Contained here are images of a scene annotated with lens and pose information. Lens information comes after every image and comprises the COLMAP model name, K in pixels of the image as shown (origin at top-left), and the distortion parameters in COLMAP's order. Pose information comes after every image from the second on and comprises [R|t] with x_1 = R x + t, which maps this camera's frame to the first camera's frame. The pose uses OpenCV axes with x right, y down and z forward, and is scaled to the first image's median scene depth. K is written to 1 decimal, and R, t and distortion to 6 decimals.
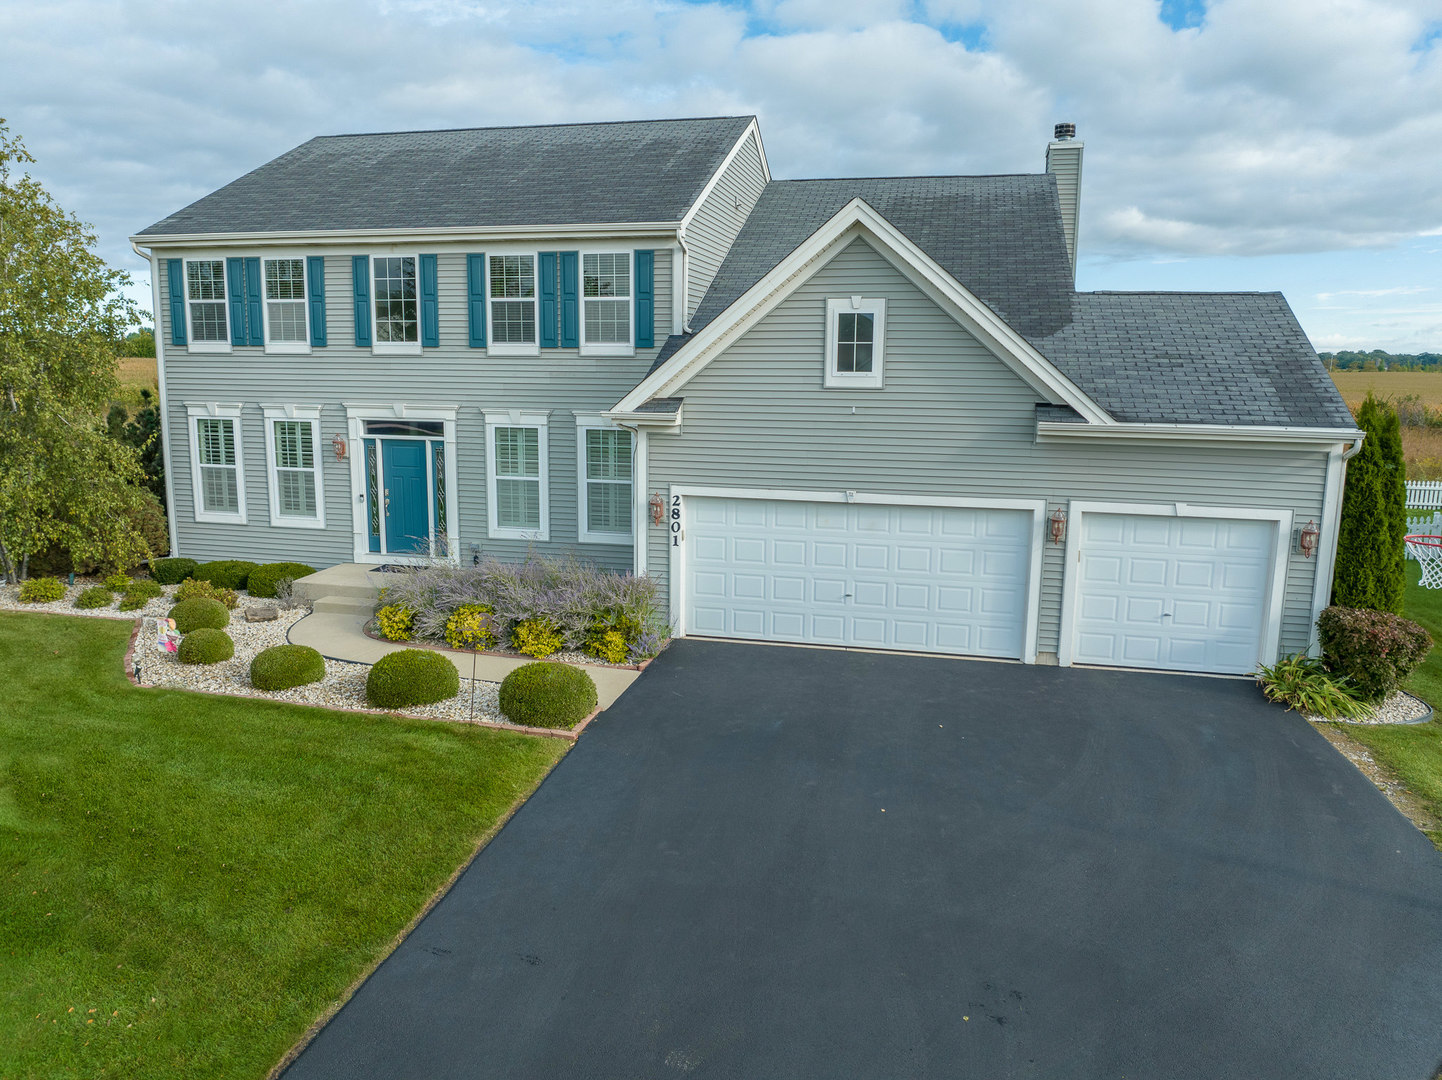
lens RADIAL K [[1012.5, 0, 719.0], [0, 1012.5, 537.3], [0, 0, 1]] dist [-0.036578, 0.010502]
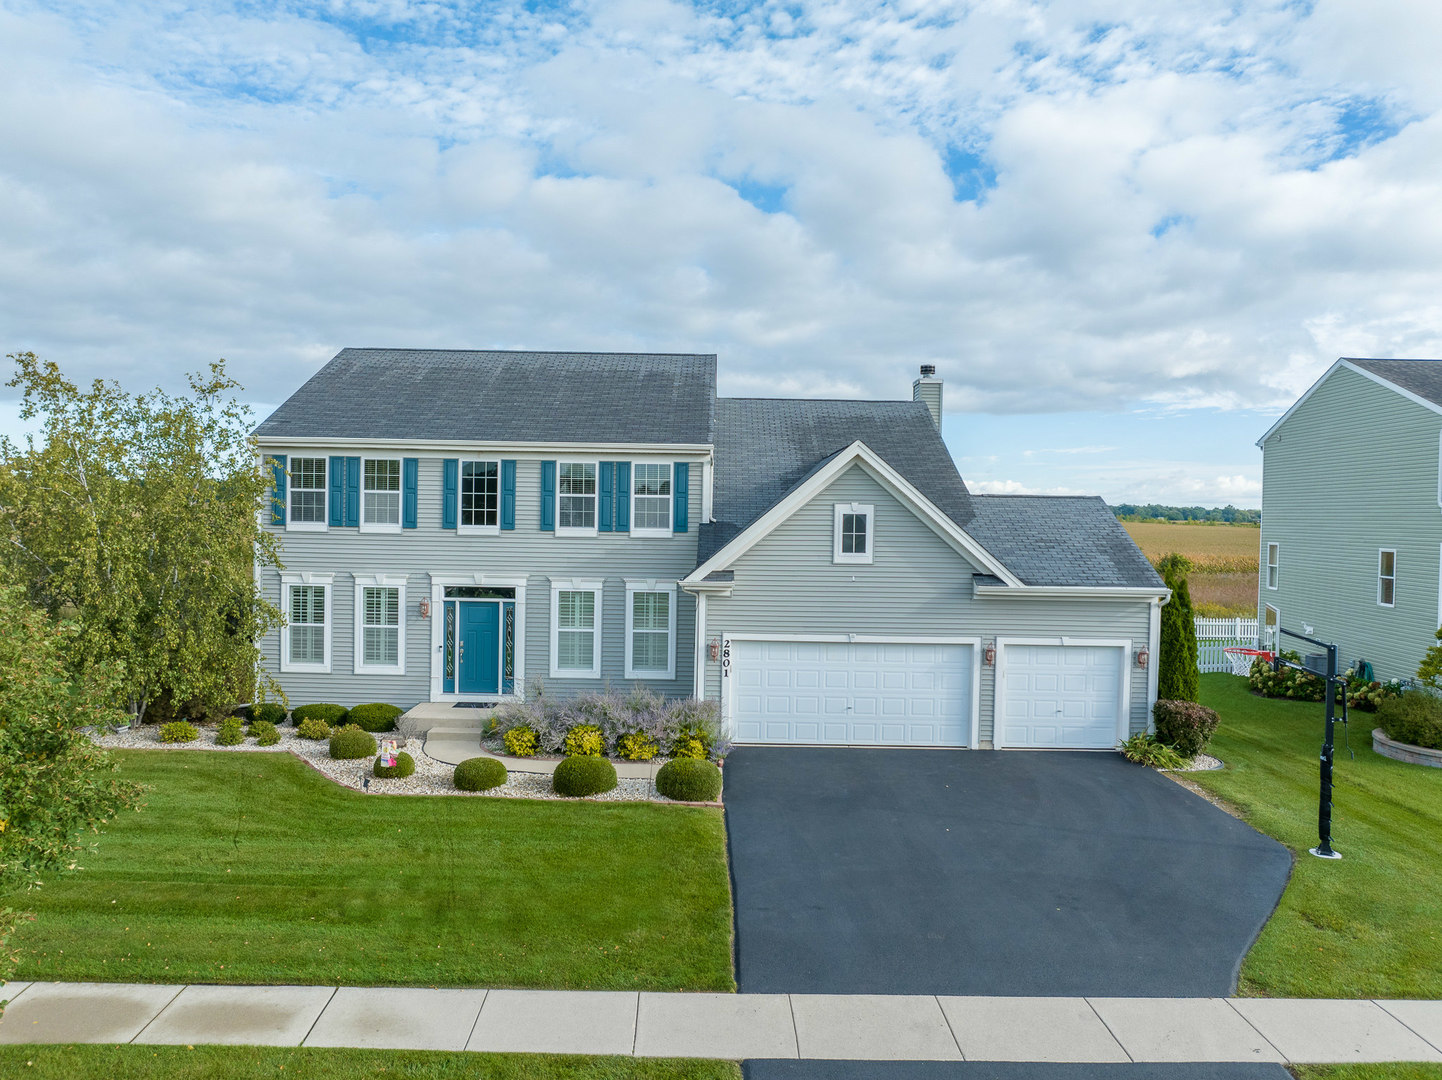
lens RADIAL K [[1012.5, 0, 716.6], [0, 1012.5, 534.5], [0, 0, 1]] dist [-0.036578, 0.010502]
pose [[0.974721, 0.000772, 0.223423, -0.380198], [0.032274, 0.989019, -0.144218, 0.015440], [-0.221081, 0.147784, 0.963993, -0.371717]]
